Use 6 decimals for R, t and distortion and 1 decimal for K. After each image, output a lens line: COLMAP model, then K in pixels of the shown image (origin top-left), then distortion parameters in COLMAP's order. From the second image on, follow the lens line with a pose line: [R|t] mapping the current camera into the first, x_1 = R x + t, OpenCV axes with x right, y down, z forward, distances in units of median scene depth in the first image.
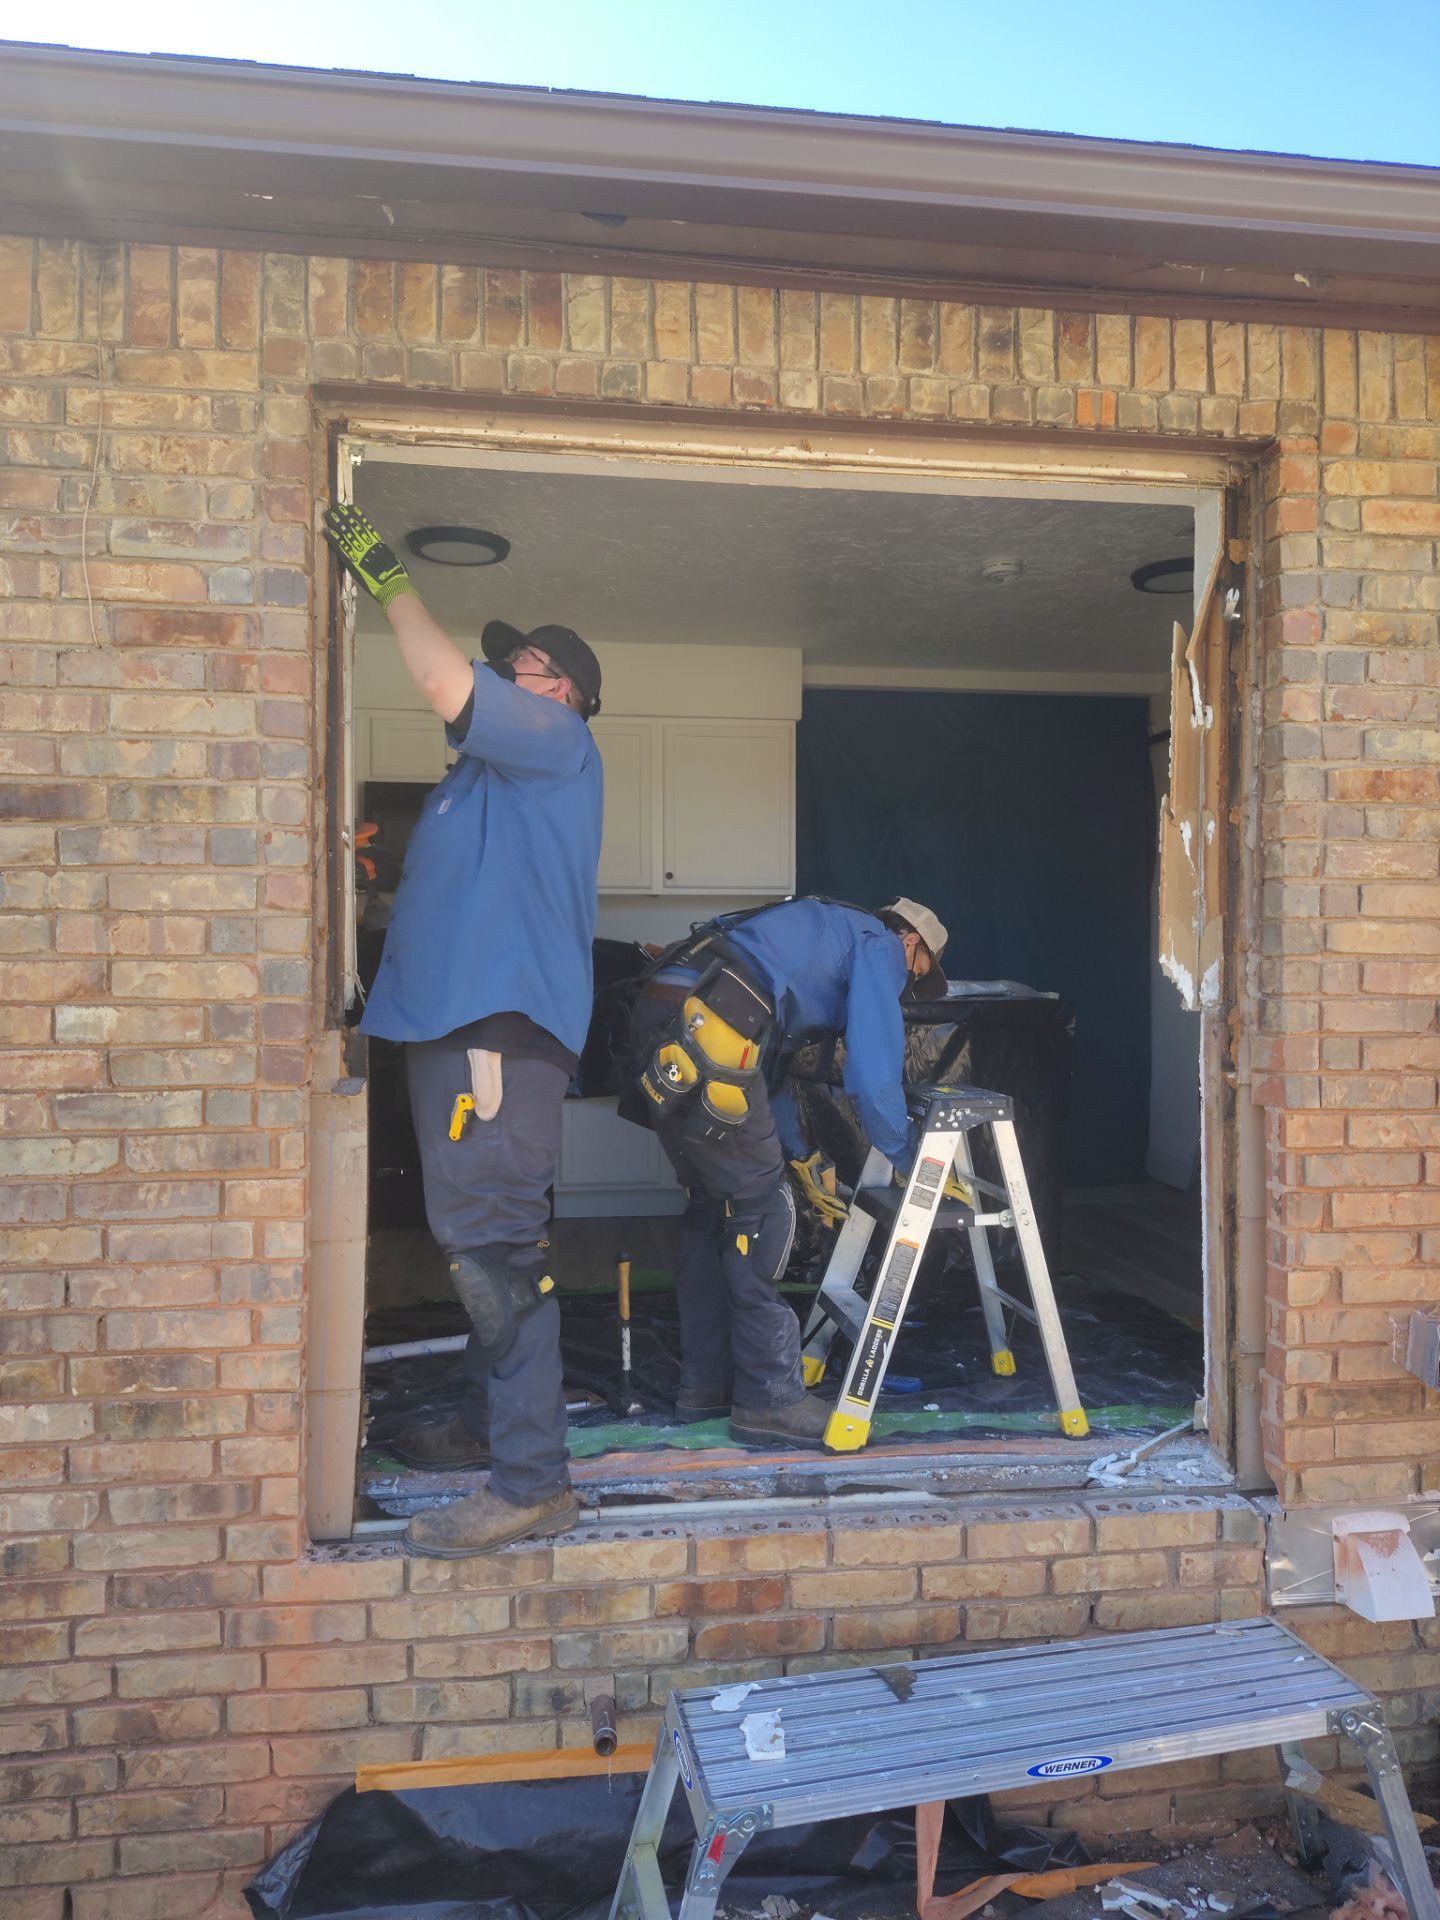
lens RADIAL K [[1326.2, 0, 728.9], [0, 1326.2, 966.4], [0, 0, 1]] dist [0.026276, -0.027340]
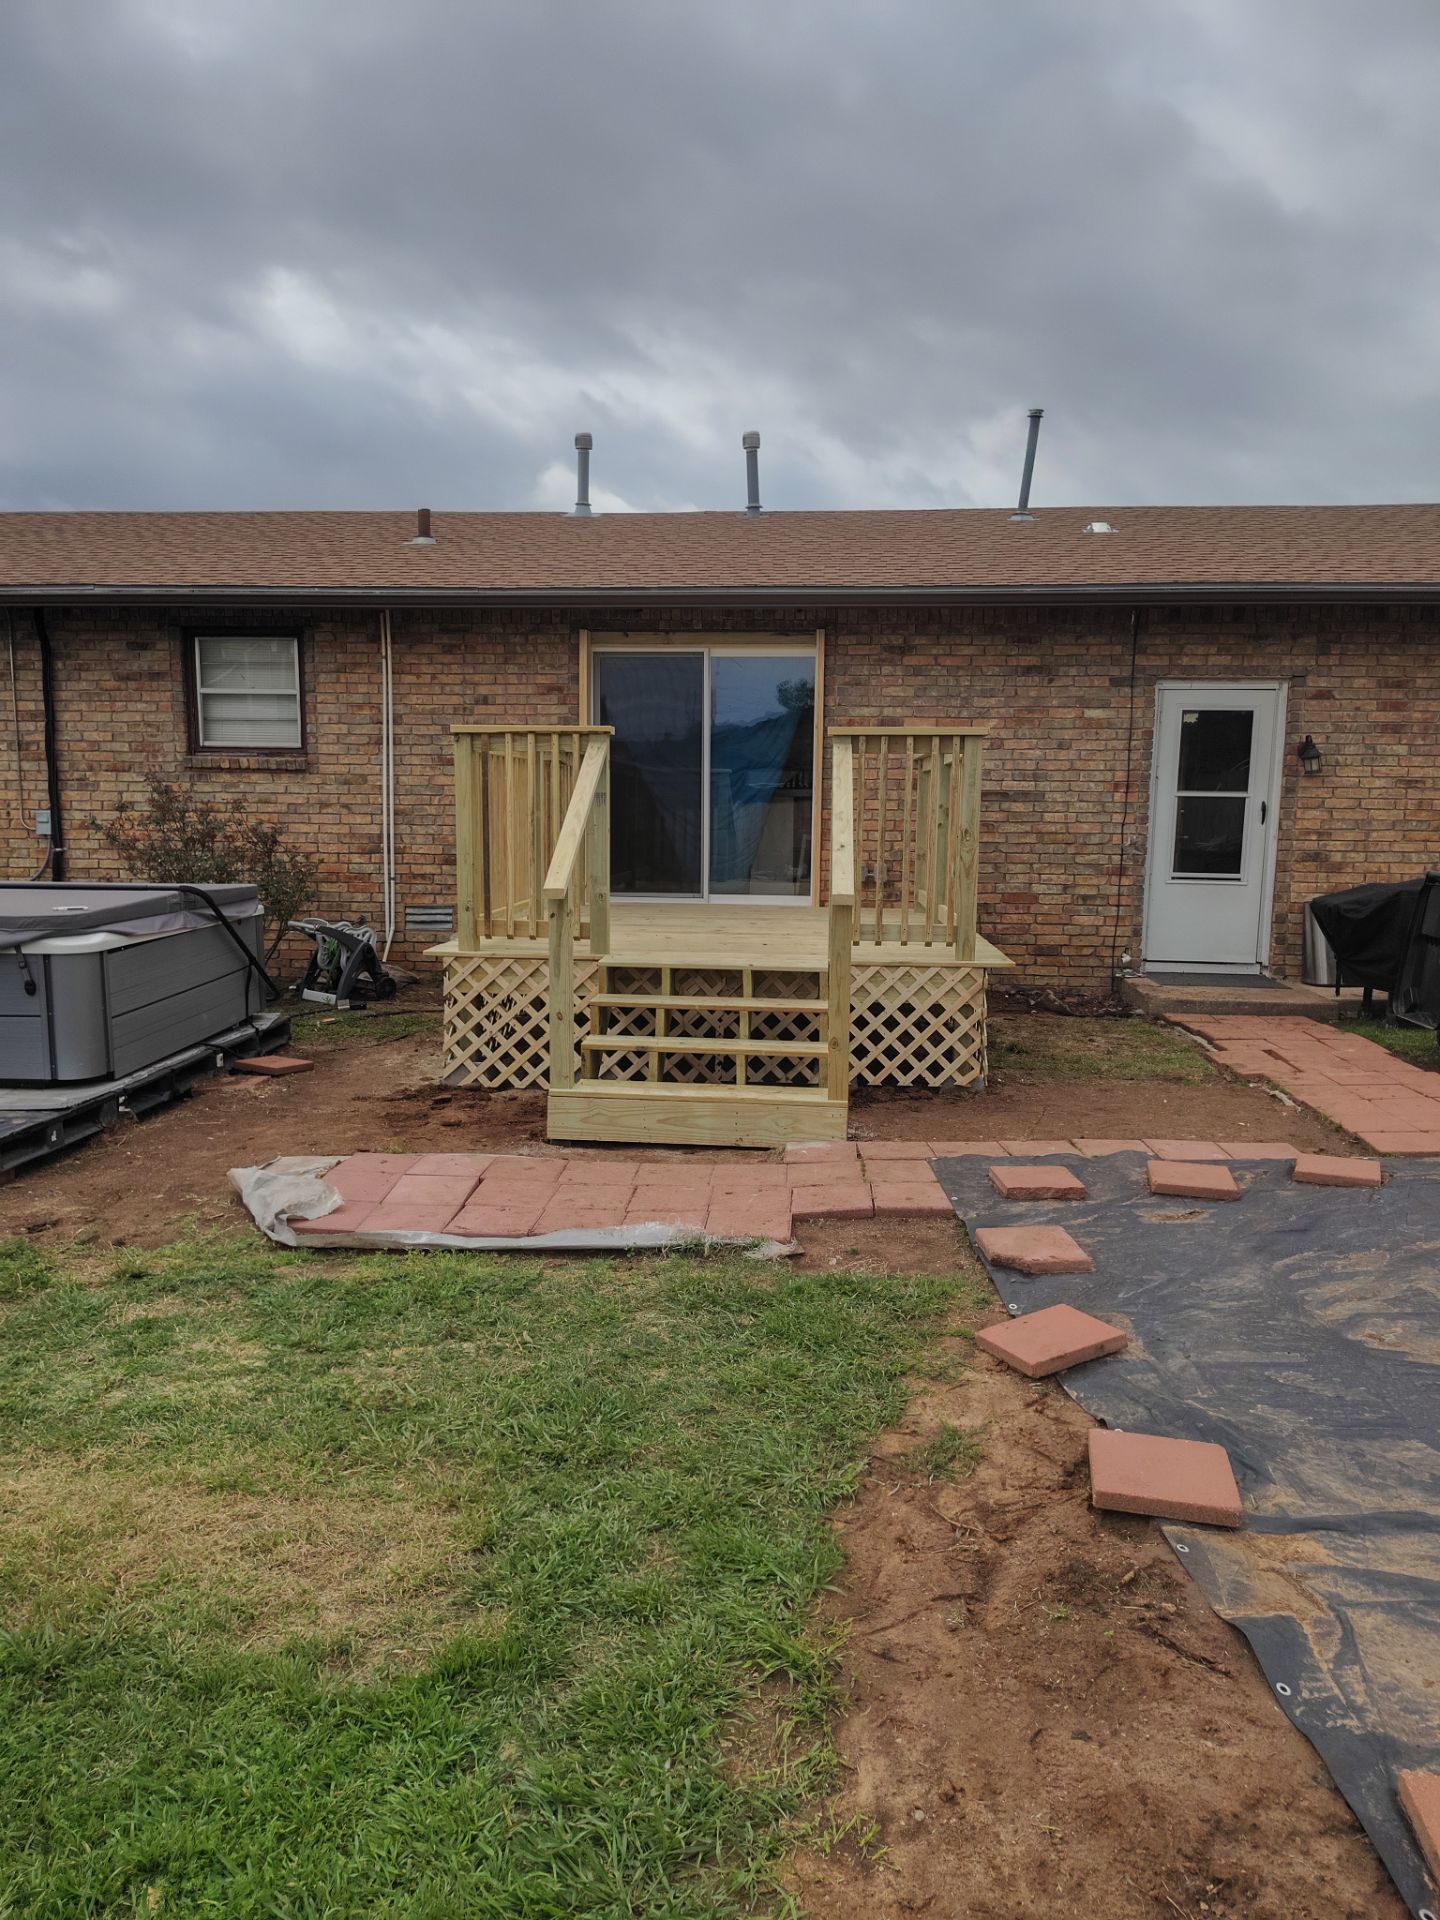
lens RADIAL K [[1326.2, 0, 732.4], [0, 1326.2, 962.7], [0, 0, 1]] dist [0.026276, -0.027340]
pose [[0.975606, 0.037236, -0.216349, 1.095913], [-0.011687, 0.992922, 0.118191, 0.108453], [0.219219, -0.112779, 0.969136, -3.072154]]
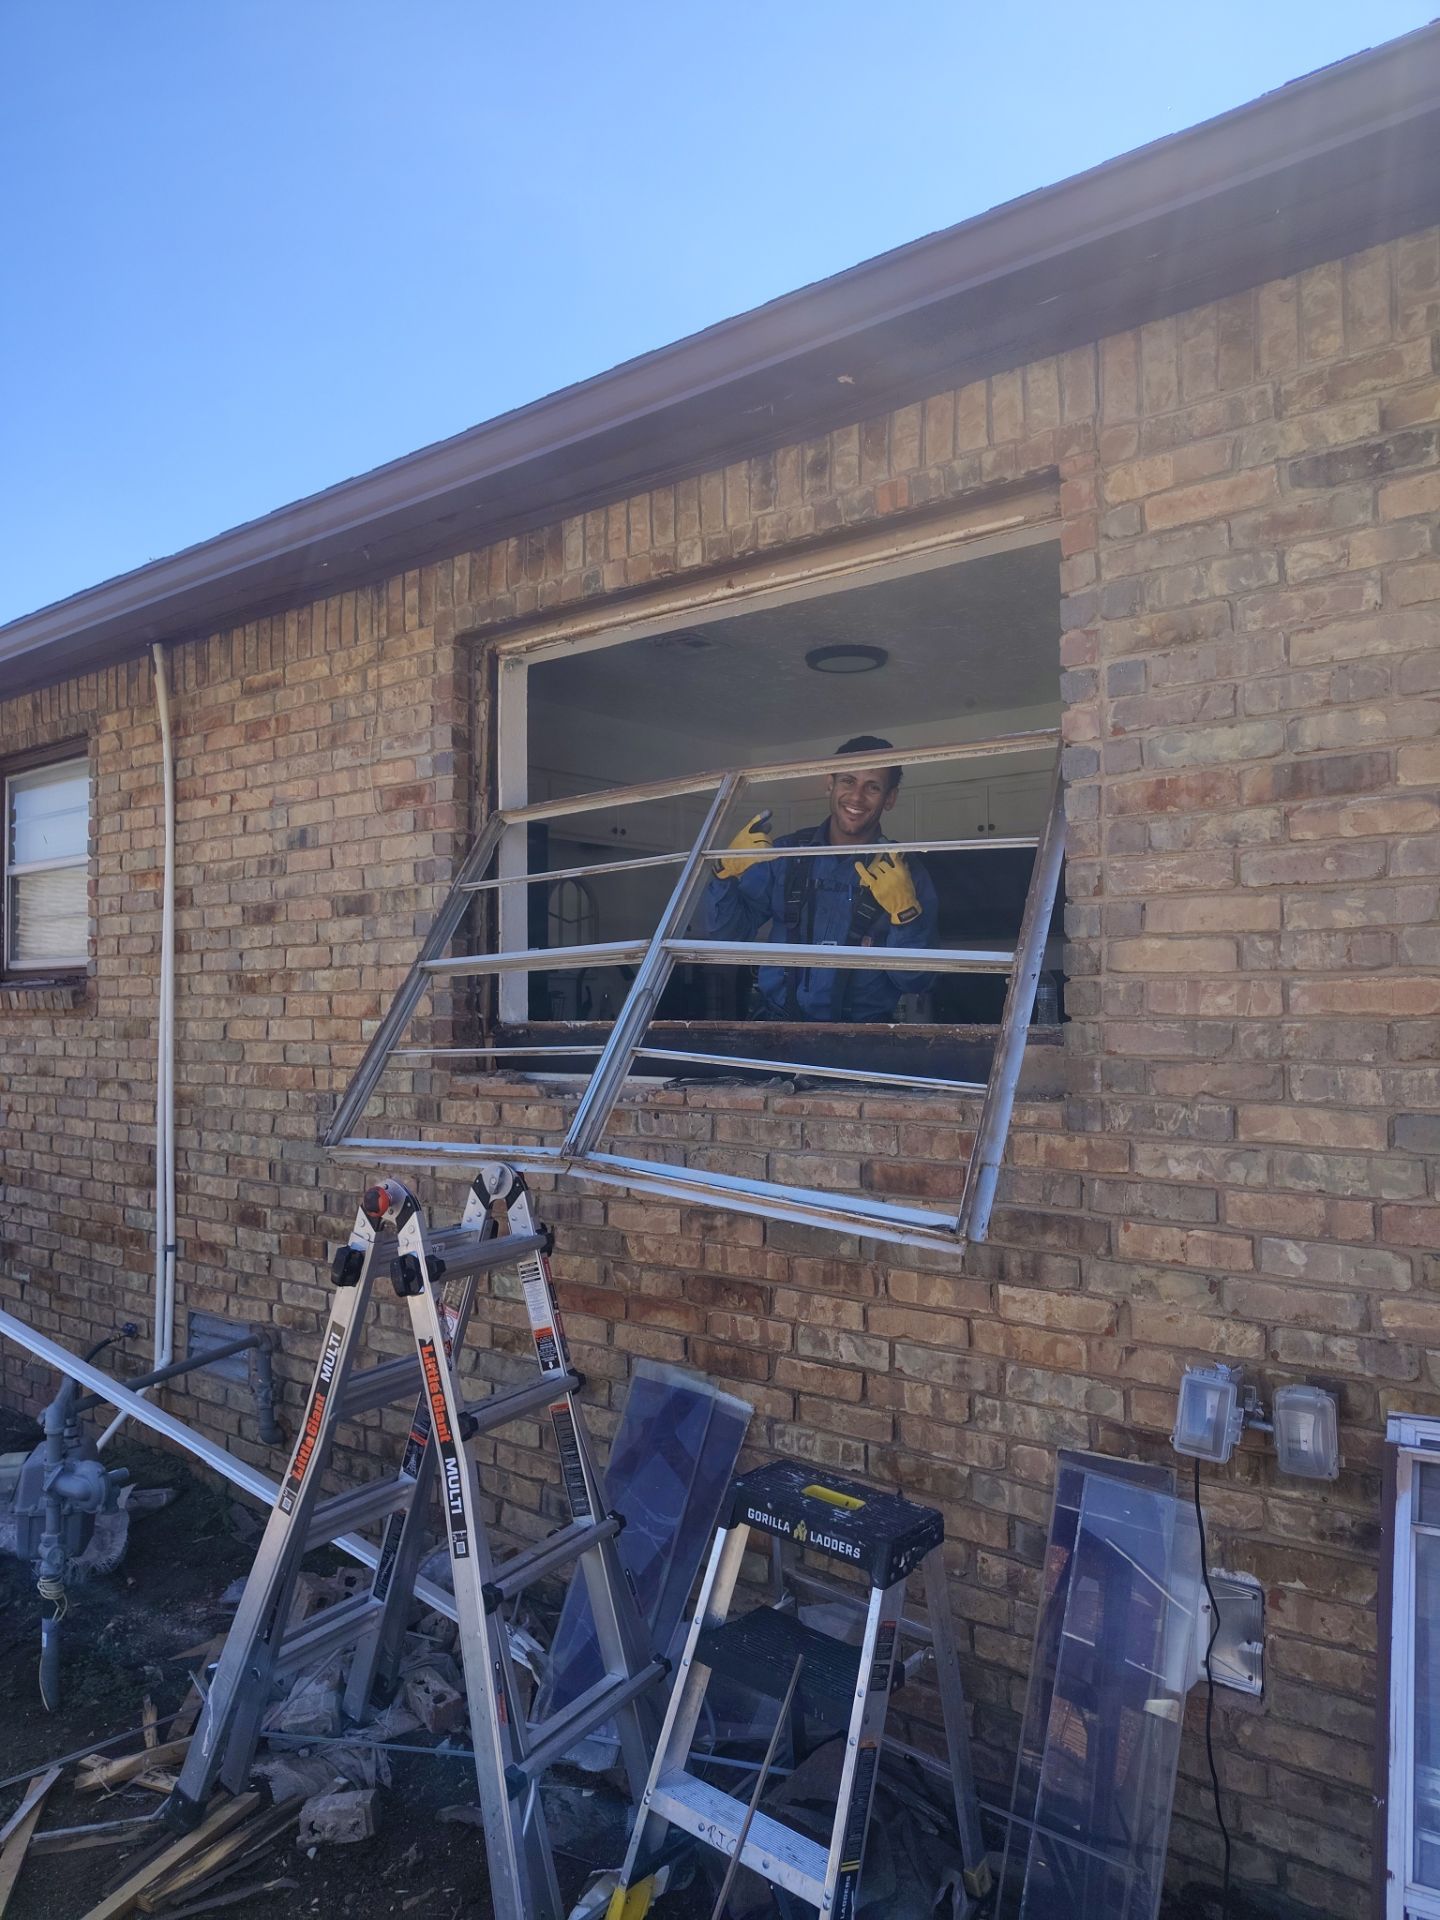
lens RADIAL K [[1326.2, 0, 718.9], [0, 1326.2, 962.2], [0, 0, 1]] dist [0.026276, -0.027340]
pose [[0.682441, -0.028424, -0.730387, 1.048481], [0.006902, 0.999450, -0.032446, 0.012829], [0.730908, 0.017101, 0.682262, 0.138995]]
